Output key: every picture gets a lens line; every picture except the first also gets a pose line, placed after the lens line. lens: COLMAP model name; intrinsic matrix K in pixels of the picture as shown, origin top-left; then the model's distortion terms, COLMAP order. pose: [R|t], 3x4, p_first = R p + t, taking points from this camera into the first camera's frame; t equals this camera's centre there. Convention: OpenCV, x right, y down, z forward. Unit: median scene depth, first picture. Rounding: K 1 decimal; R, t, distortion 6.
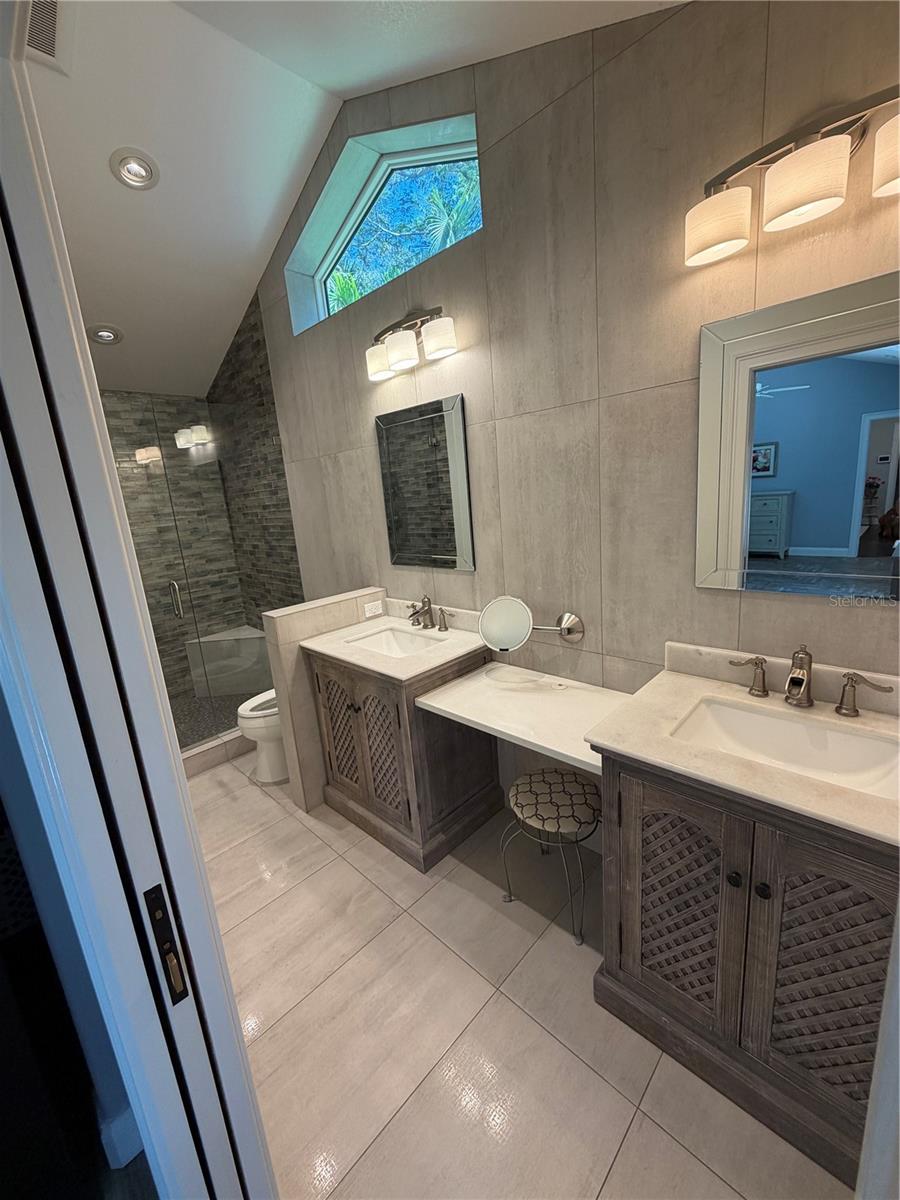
lens RADIAL K [[478.5, 0, 454.6], [0, 478.5, 597.1], [0, 0, 1]] dist [0.000374, -0.000526]
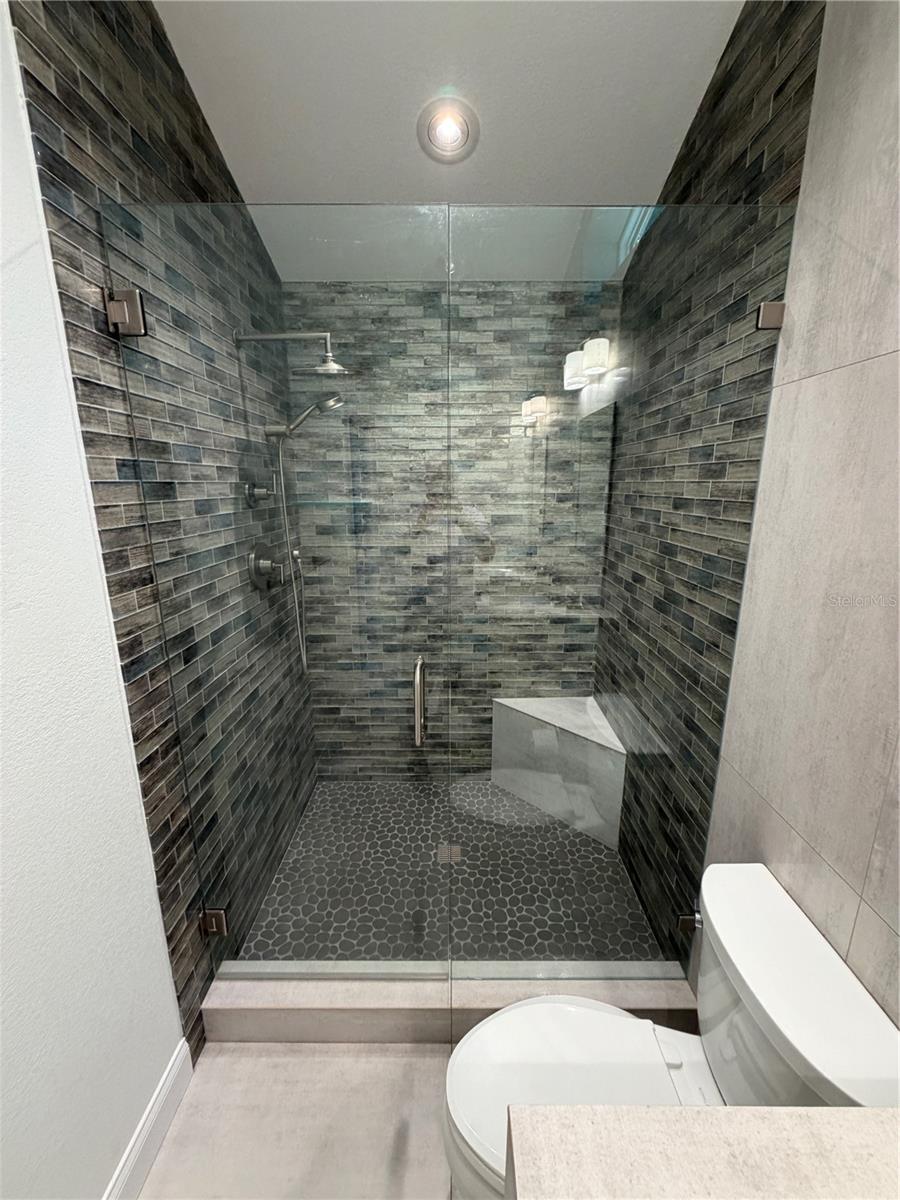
lens RADIAL K [[478.5, 0, 451.9], [0, 478.5, 592.3], [0, 0, 1]] dist [0.000374, -0.000526]
pose [[0.688883, 0.238477, -0.684521, -0.292395], [-0.211202, 0.969394, 0.125176, -0.157898], [0.693422, 0.058340, 0.718166, 0.723001]]
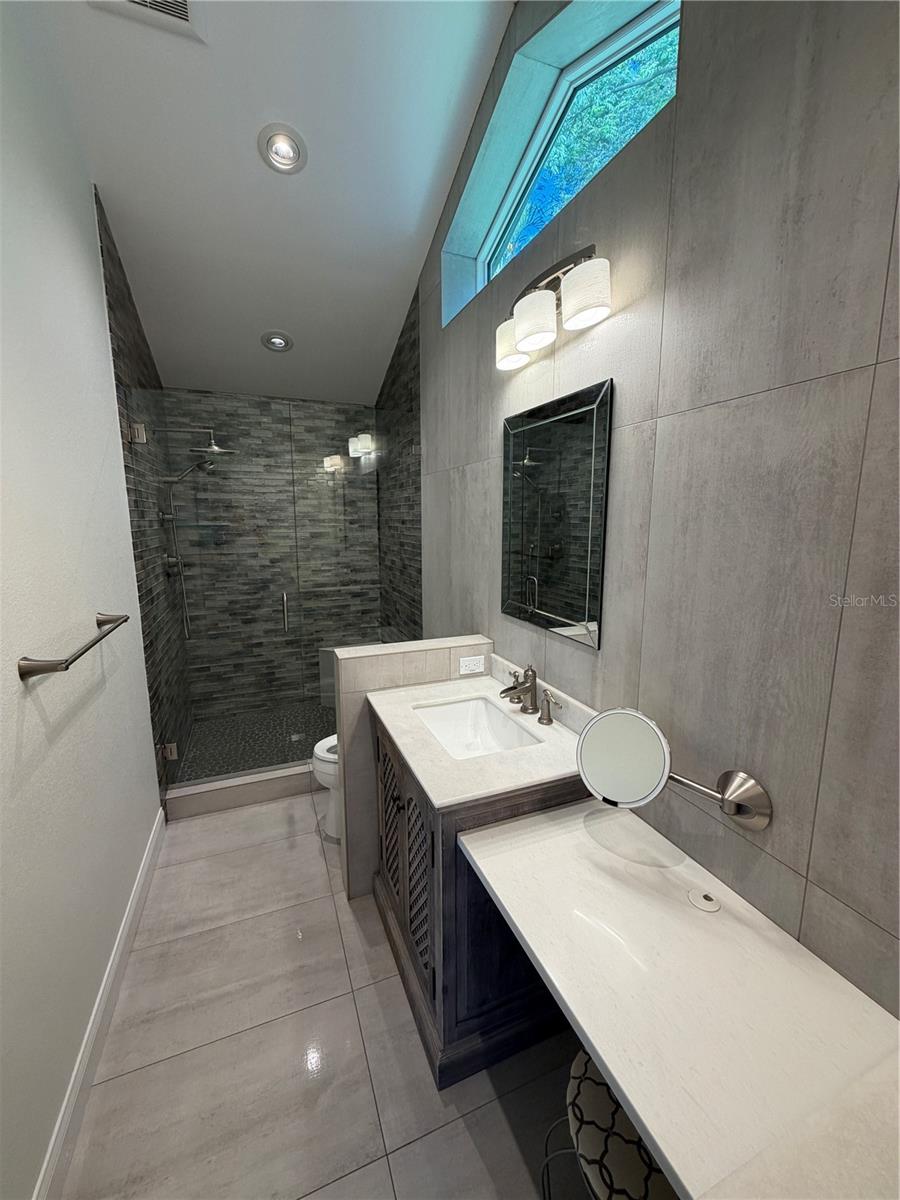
lens RADIAL K [[478.5, 0, 454.3], [0, 478.5, 596.3], [0, 0, 1]] dist [0.000374, -0.000526]
pose [[0.912705, 0.145400, -0.381875, 0.082520], [-0.160083, 0.987080, -0.006774, -0.073998], [0.375957, 0.067314, 0.924189, 0.259511]]
